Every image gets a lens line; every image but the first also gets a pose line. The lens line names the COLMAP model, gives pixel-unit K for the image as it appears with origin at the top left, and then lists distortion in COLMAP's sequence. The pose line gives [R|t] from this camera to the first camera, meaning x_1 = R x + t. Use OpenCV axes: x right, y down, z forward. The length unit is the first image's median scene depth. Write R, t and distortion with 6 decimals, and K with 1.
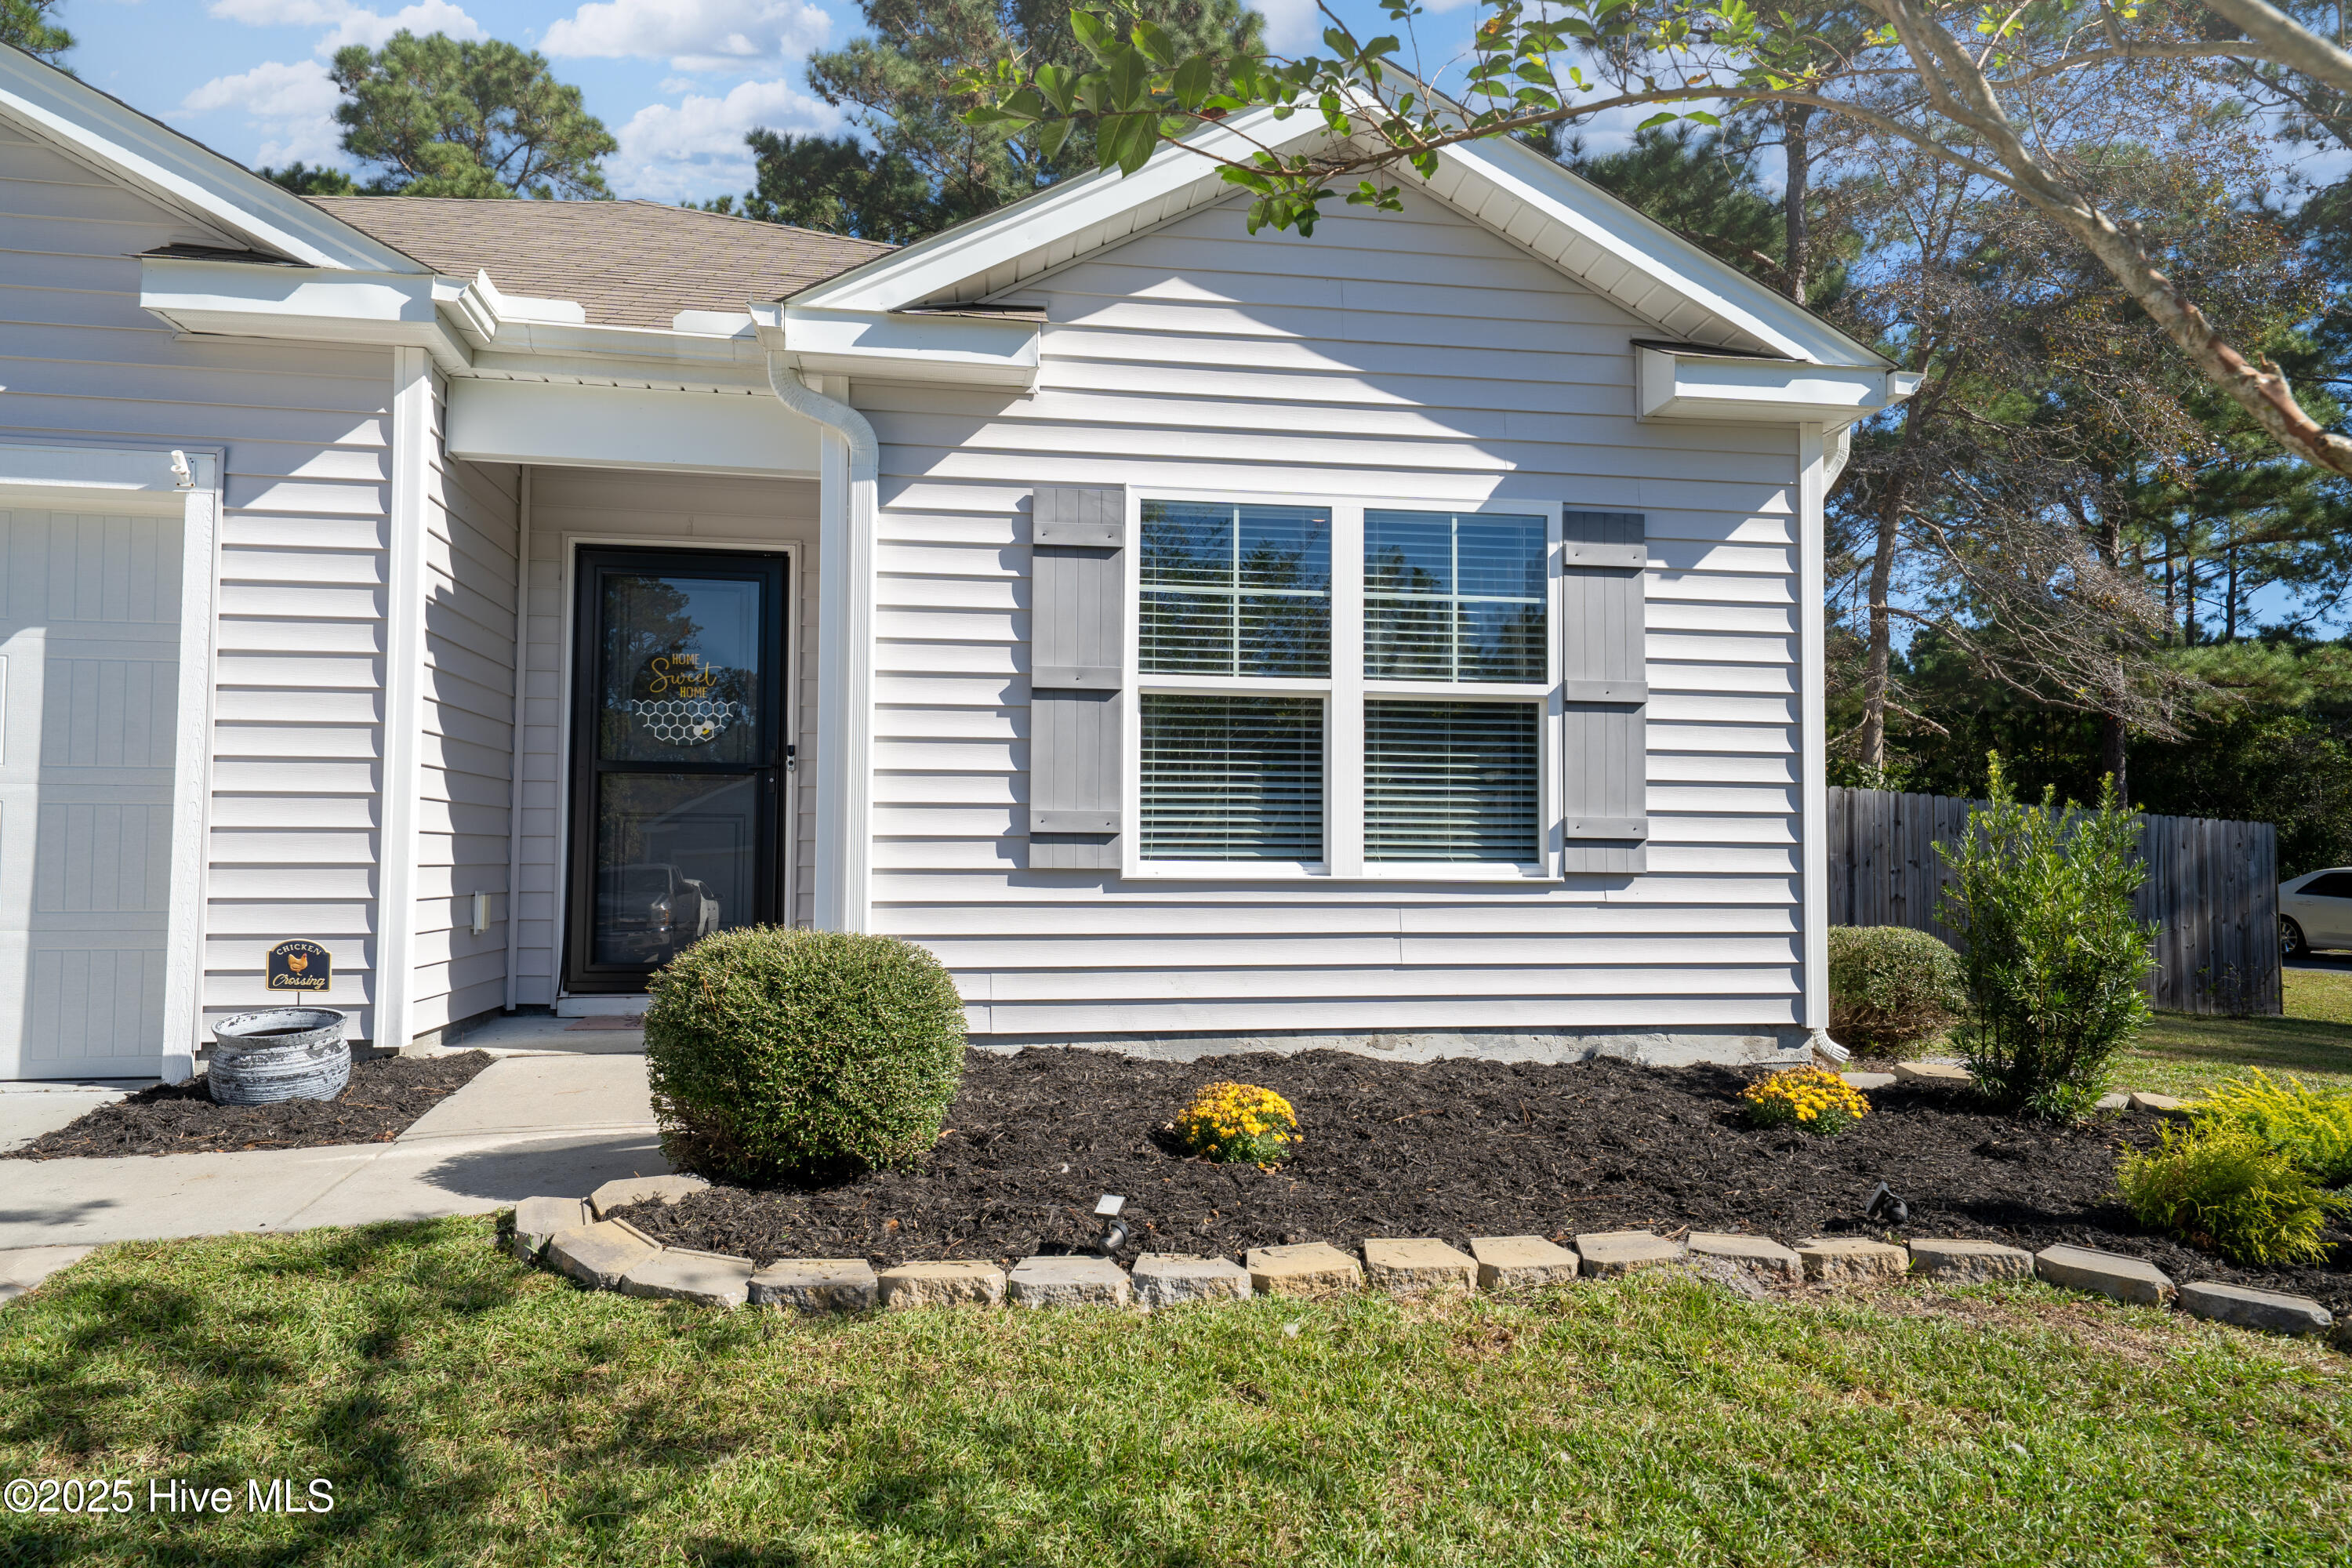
lens RADIAL K [[1521.3, 0, 1151.4], [0, 1521.3, 781.1], [0, 0, 1]] dist [0.049703, -0.002945]
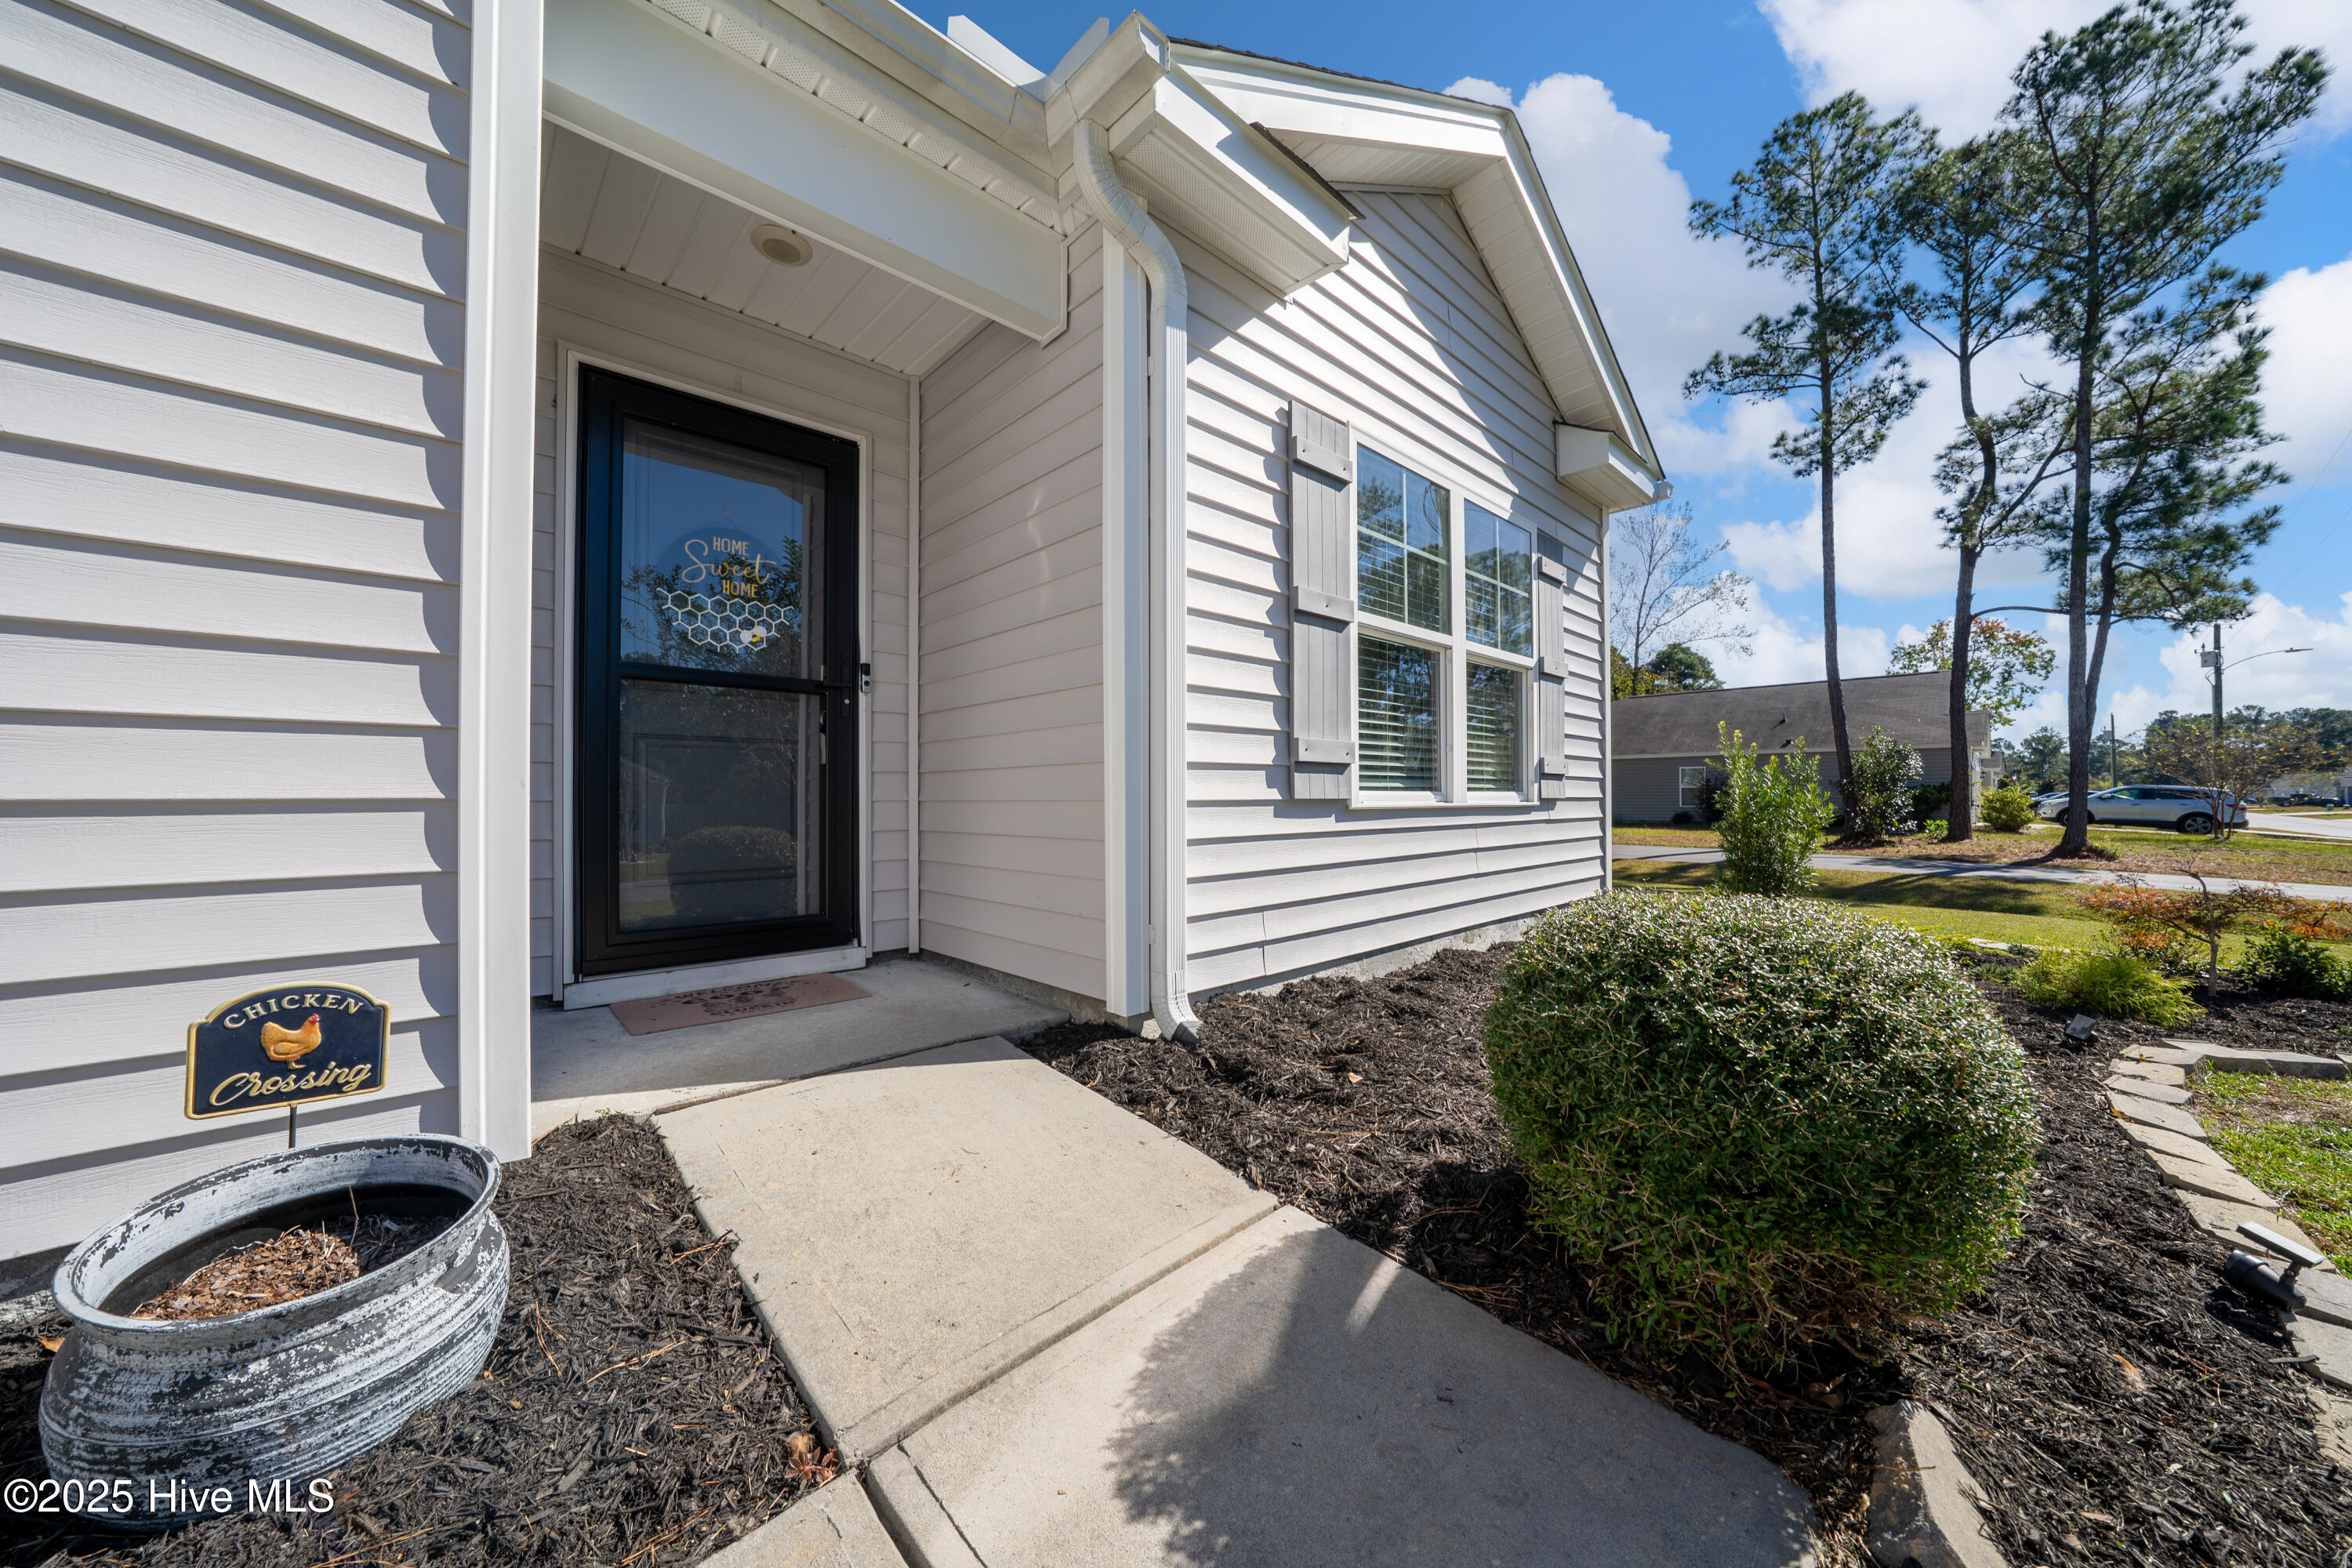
lens RADIAL K [[804.3, 0, 1145.2], [0, 804.3, 787.0], [0, 0, 1]] dist [-0.009397, 0.002200]
pose [[0.828246, -0.001476, 0.560363, -0.431584], [-0.020470, 0.999249, 0.032889, 0.034608], [-0.559991, -0.038711, 0.827594, 0.623859]]
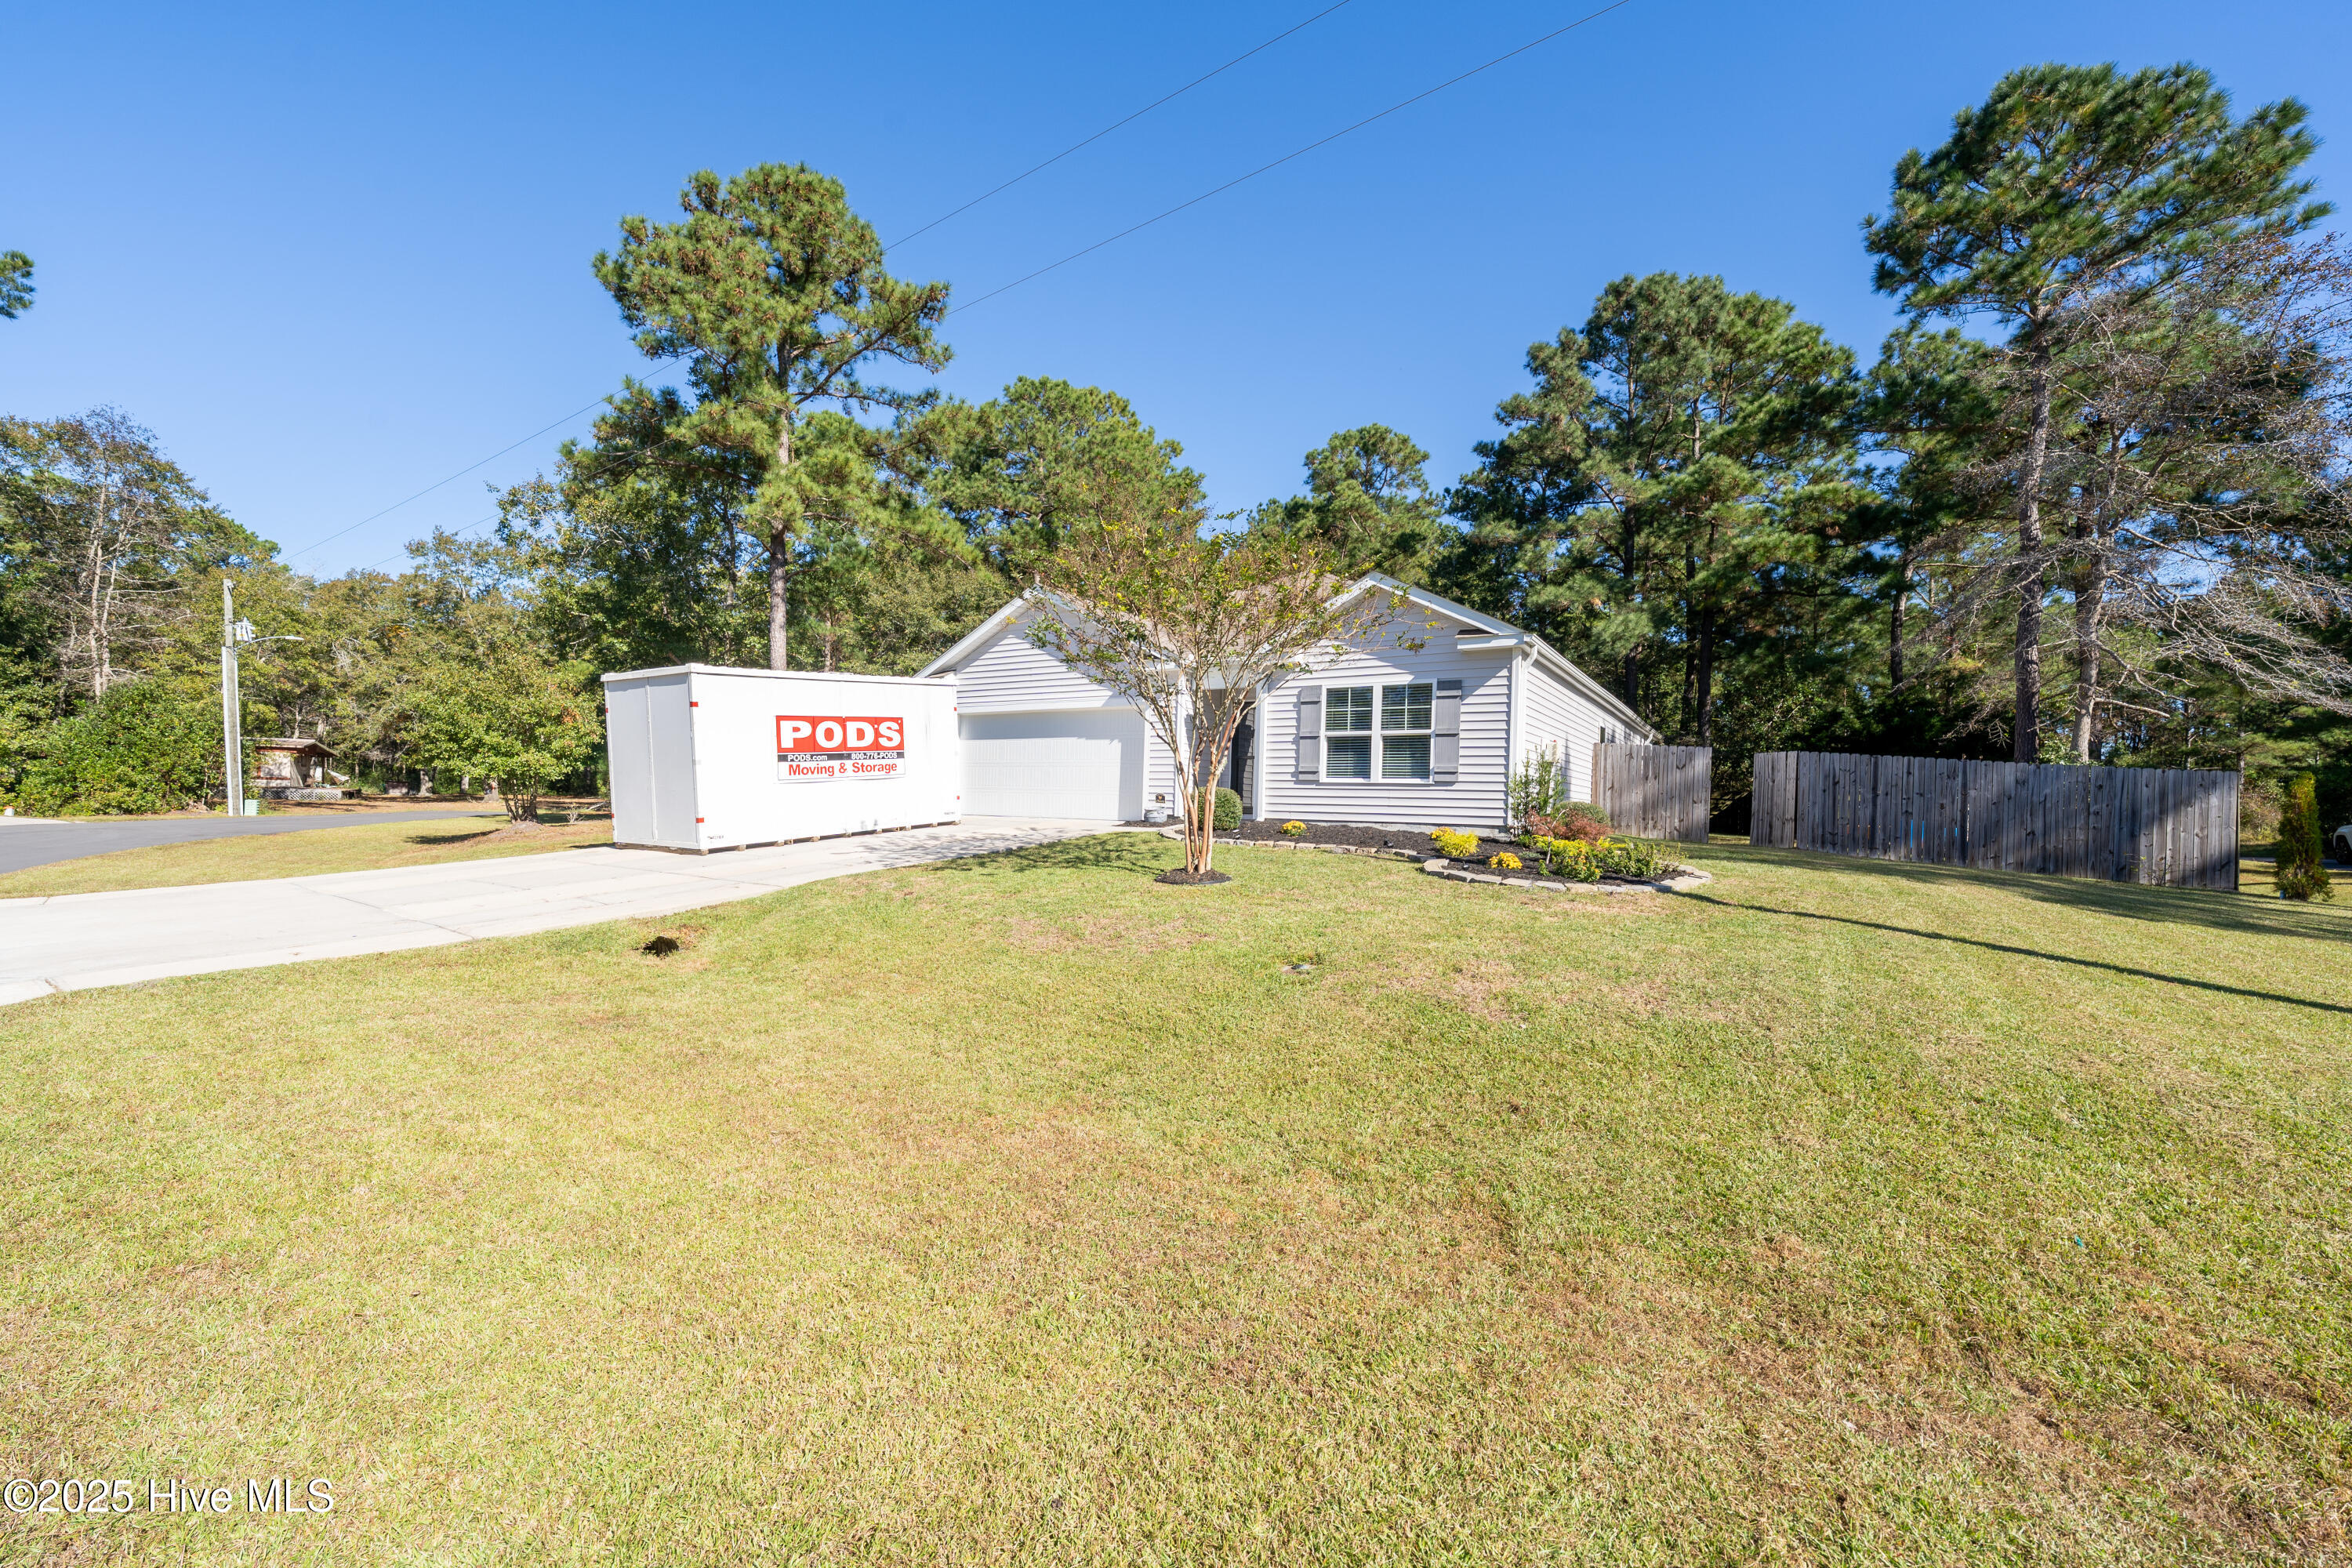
lens RADIAL K [[892.3, 0, 1155.2], [0, 892.3, 792.2], [0, 0, 1]] dist [0.001550, 0.000242]
pose [[0.753325, 0.003092, -0.657641, 1.208593], [0.014797, 0.999656, 0.021650, 0.031233], [0.657482, -0.026041, 0.753020, -1.078741]]
